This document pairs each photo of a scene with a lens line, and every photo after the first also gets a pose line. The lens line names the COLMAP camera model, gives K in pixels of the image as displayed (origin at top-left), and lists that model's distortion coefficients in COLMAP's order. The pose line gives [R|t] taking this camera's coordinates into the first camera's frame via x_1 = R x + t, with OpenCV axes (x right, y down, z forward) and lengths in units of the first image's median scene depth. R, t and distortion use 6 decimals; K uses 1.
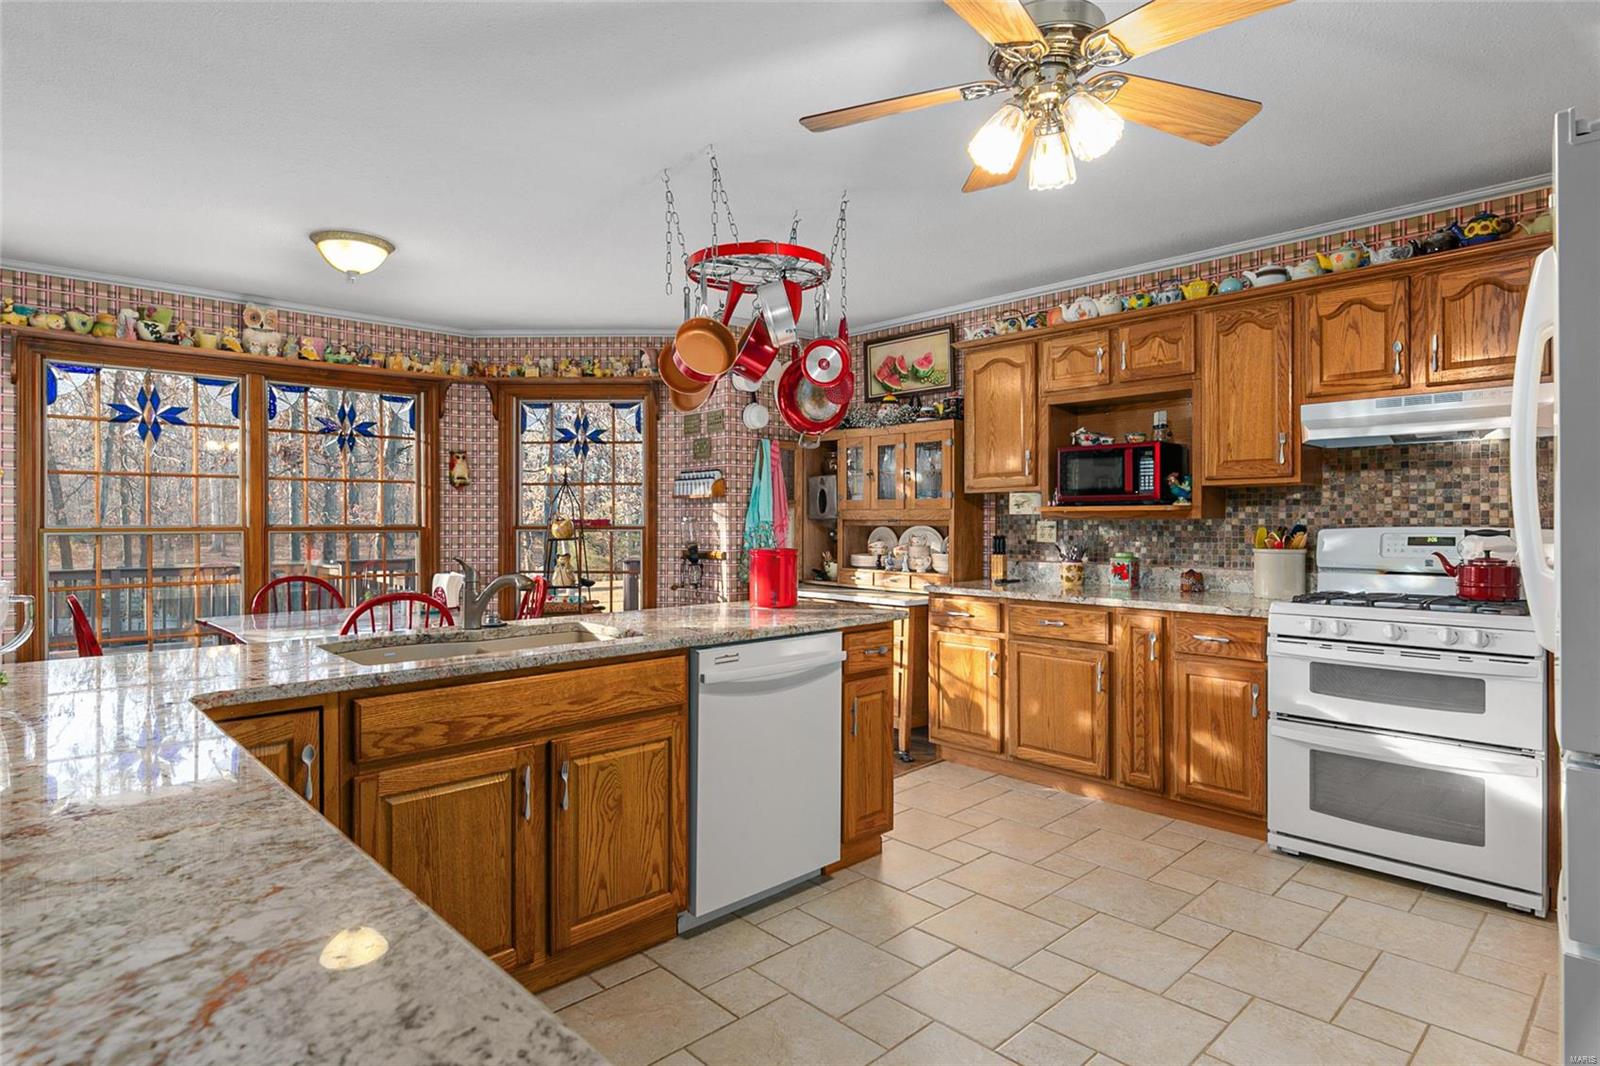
lens RADIAL K [[865.8, 0, 801.4], [0, 865.8, 528.5], [0, 0, 1]] dist [0.003233, -0.000264]
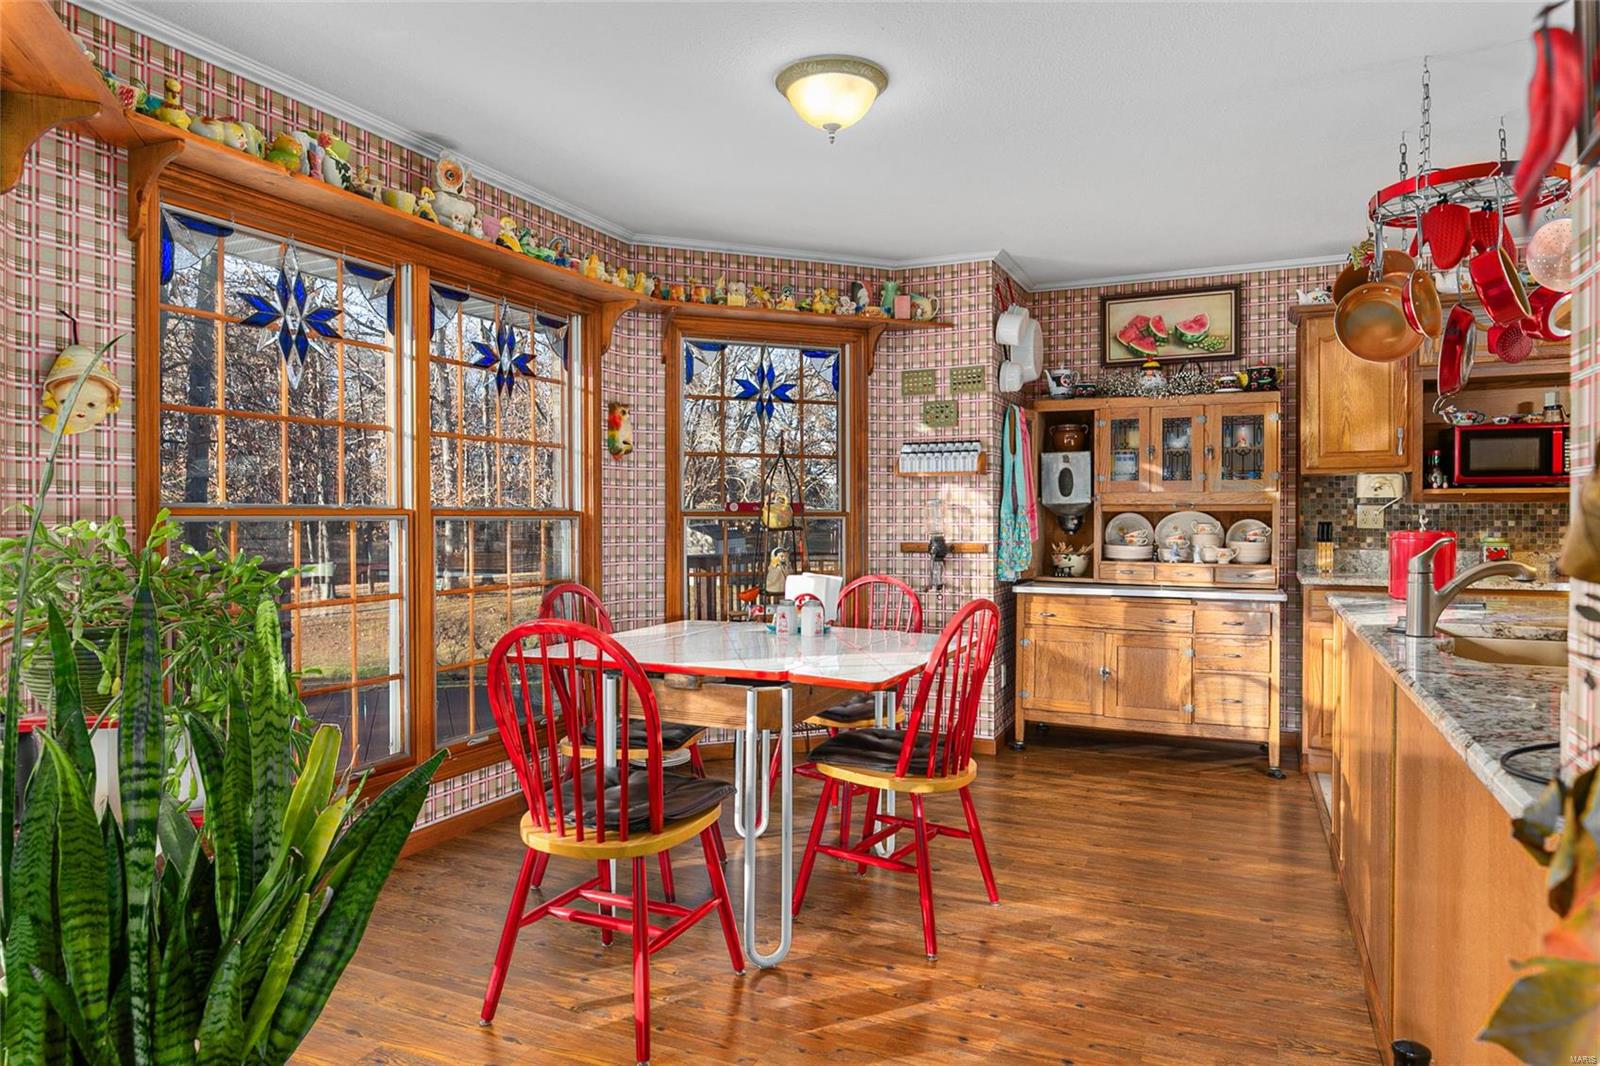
lens RADIAL K [[986.6, 0, 803.2], [0, 986.6, 532.9], [0, 0, 1]] dist [-0.003784, 0.001200]
pose [[0.927944, -0.005473, 0.372679, -0.631745], [0.002744, 0.999965, 0.007852, 0.010185], [-0.372709, -0.006264, 0.927927, 0.230370]]
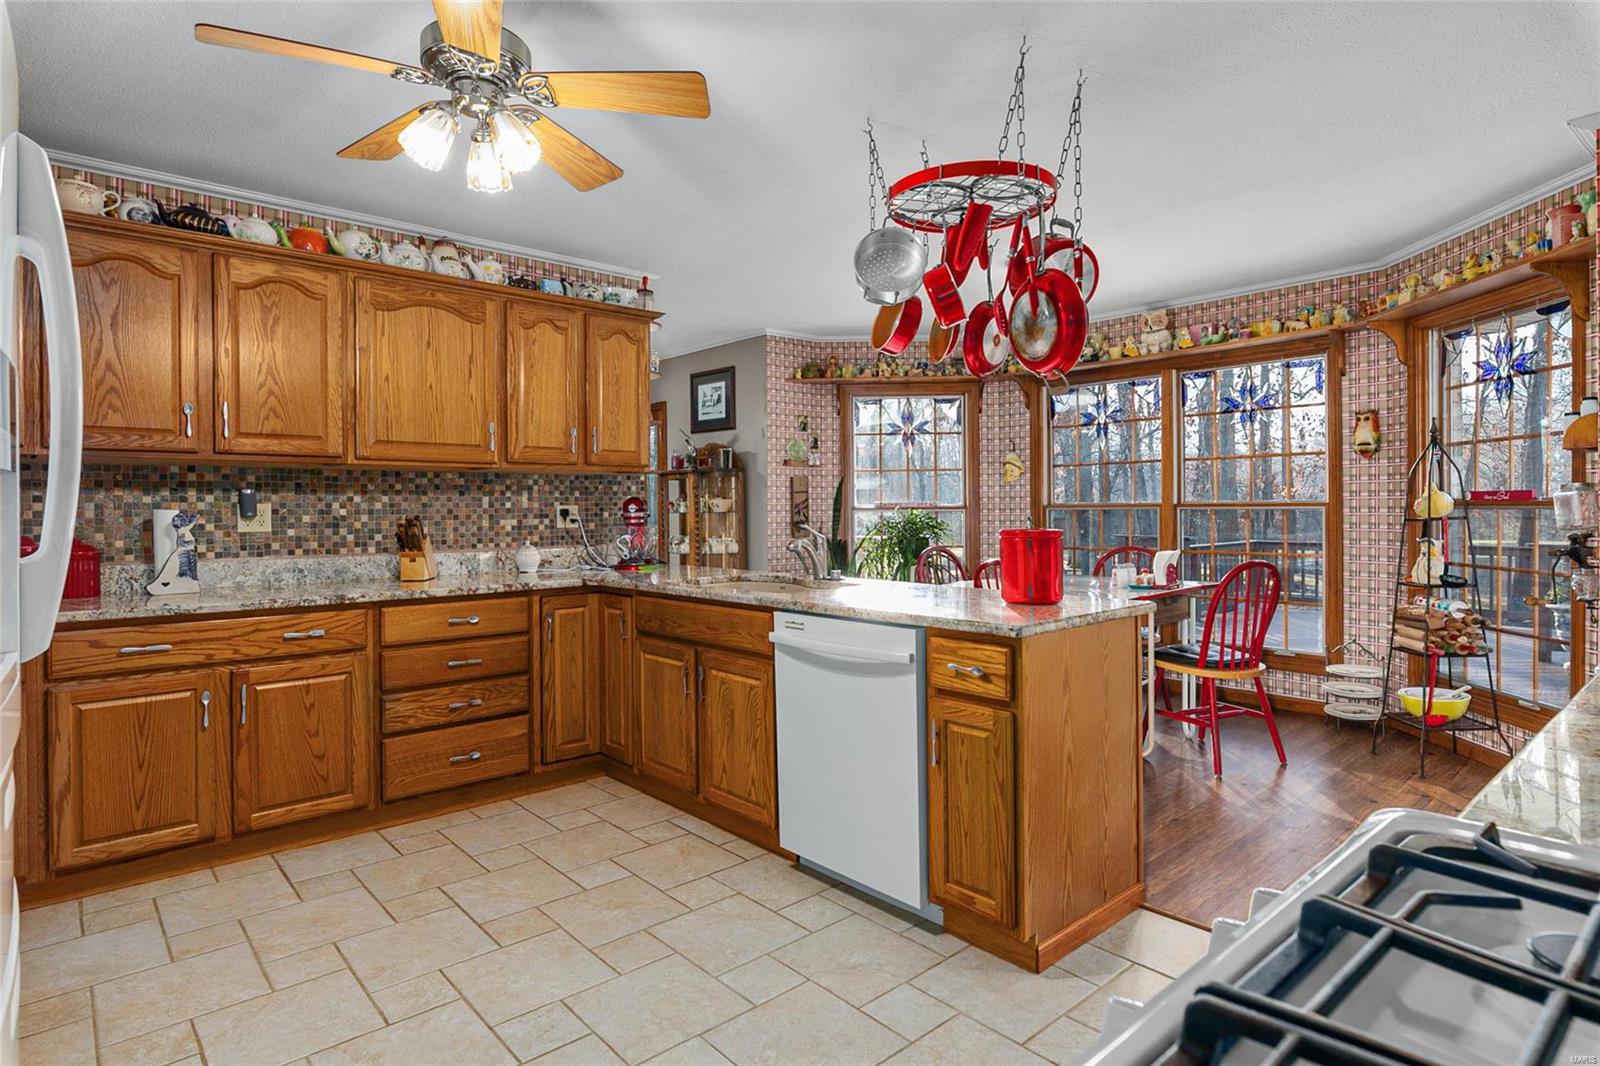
lens RADIAL K [[865.8, 0, 805.3], [0, 865.8, 523.7], [0, 0, 1]] dist [0.003233, -0.000264]
pose [[-0.045646, 0.020555, -0.998746, 0.526081], [-0.000397, 0.999788, 0.020595, 0.001840], [0.998958, 0.001337, -0.045628, 0.569535]]
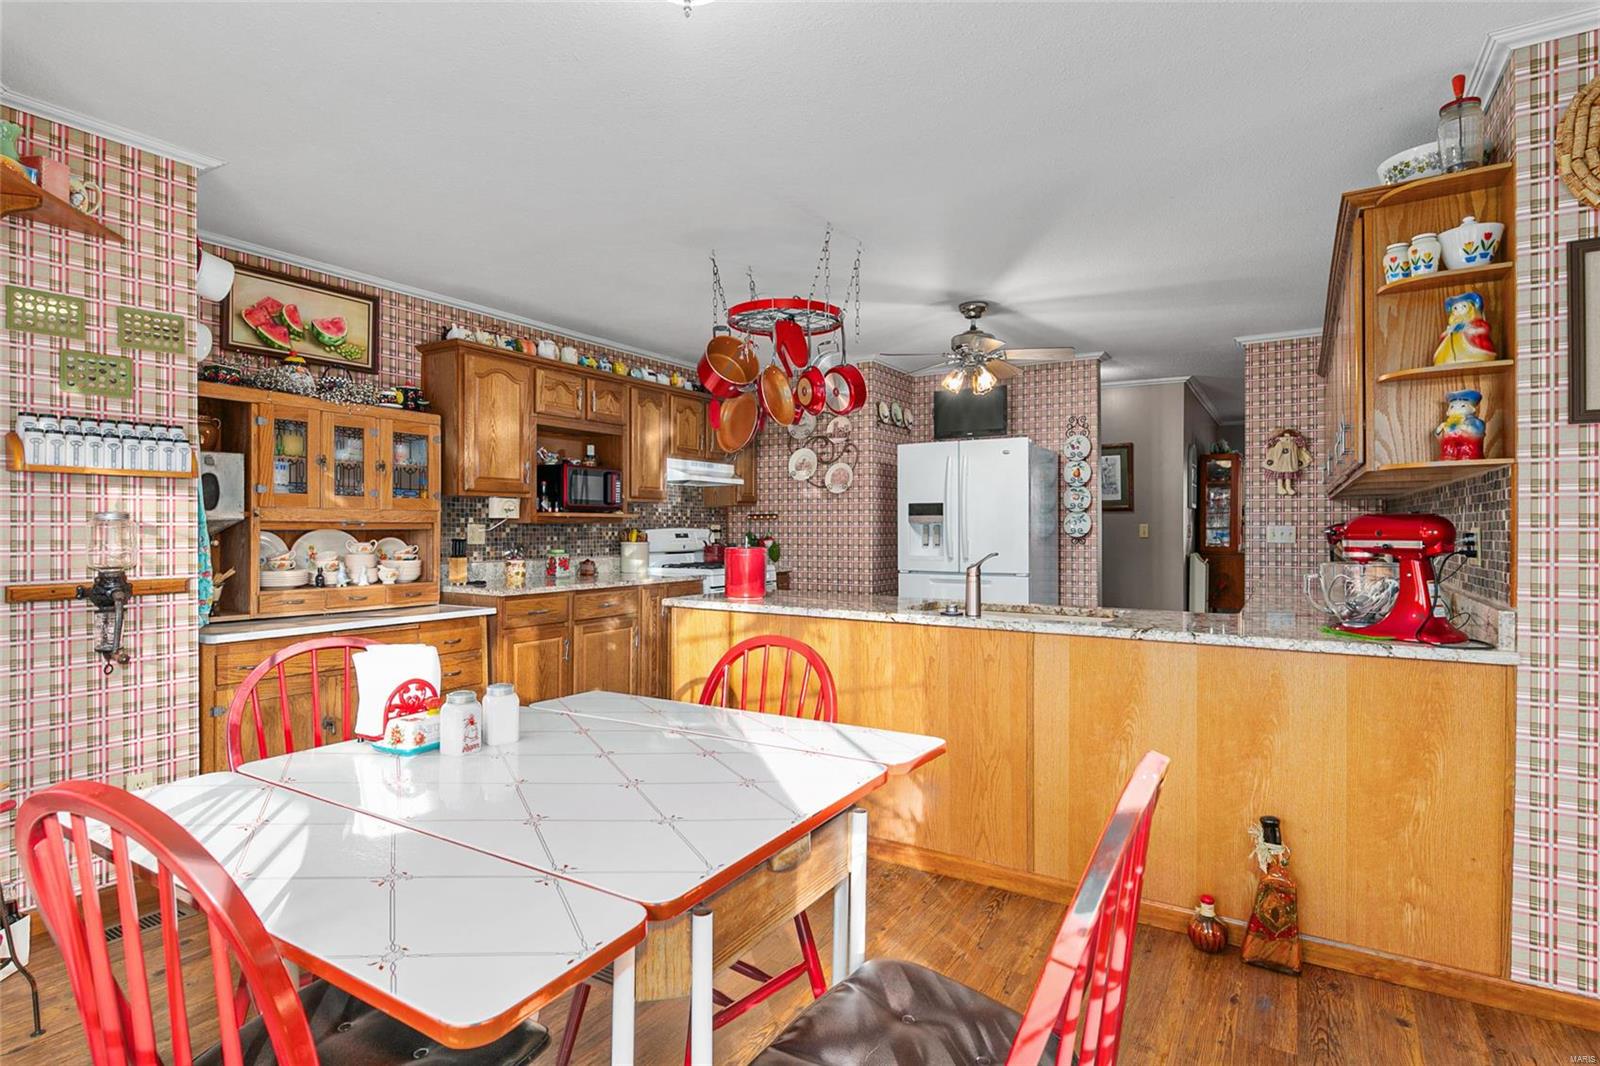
lens RADIAL K [[807.6, 0, 805.9], [0, 807.6, 523.2], [0, 0, 1]] dist [0.004366, -0.000286]
pose [[-0.262058, 0.003331, 0.965046, -0.739302], [0.004185, 0.999989, -0.002315, -0.005524], [-0.965043, 0.003432, -0.262069, 0.813200]]
